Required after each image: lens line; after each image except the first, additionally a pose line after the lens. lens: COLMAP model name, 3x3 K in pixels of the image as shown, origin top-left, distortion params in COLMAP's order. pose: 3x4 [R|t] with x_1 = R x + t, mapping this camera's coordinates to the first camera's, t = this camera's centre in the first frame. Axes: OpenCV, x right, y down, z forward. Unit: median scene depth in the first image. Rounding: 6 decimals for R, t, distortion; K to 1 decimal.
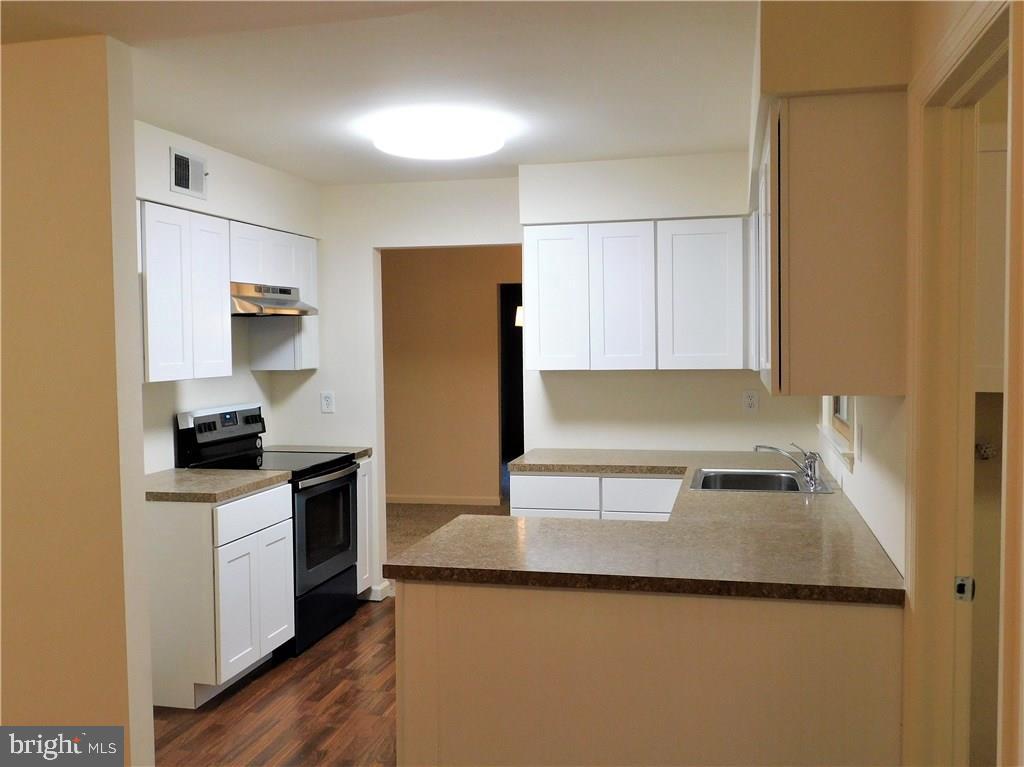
lens RADIAL K [[942.8, 0, 509.0], [0, 942.8, 384.5], [0, 0, 1]] dist [0.002917, 0.000000]
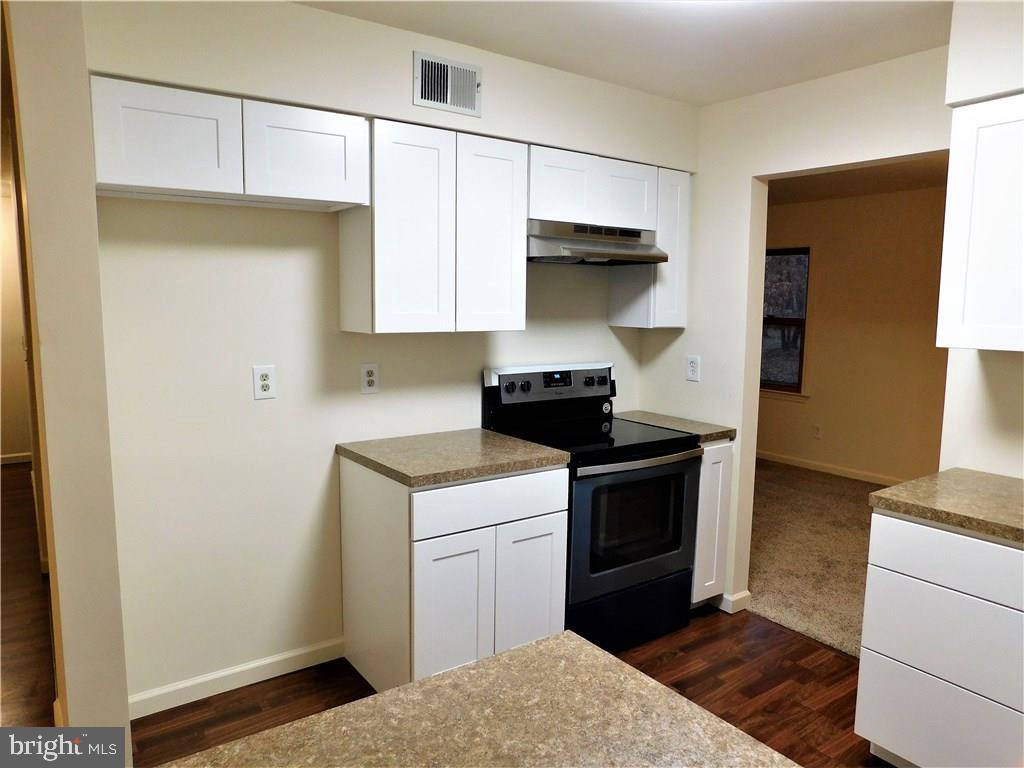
lens RADIAL K [[700.6, 0, 512.9], [0, 700.6, 382.4], [0, 0, 1]] dist [-0.047409, 0.023582]
pose [[0.757328, 0.096819, -0.645818, 0.102498], [-0.053584, 0.994827, 0.086305, -0.015731], [0.650833, -0.030756, 0.758598, 0.472048]]
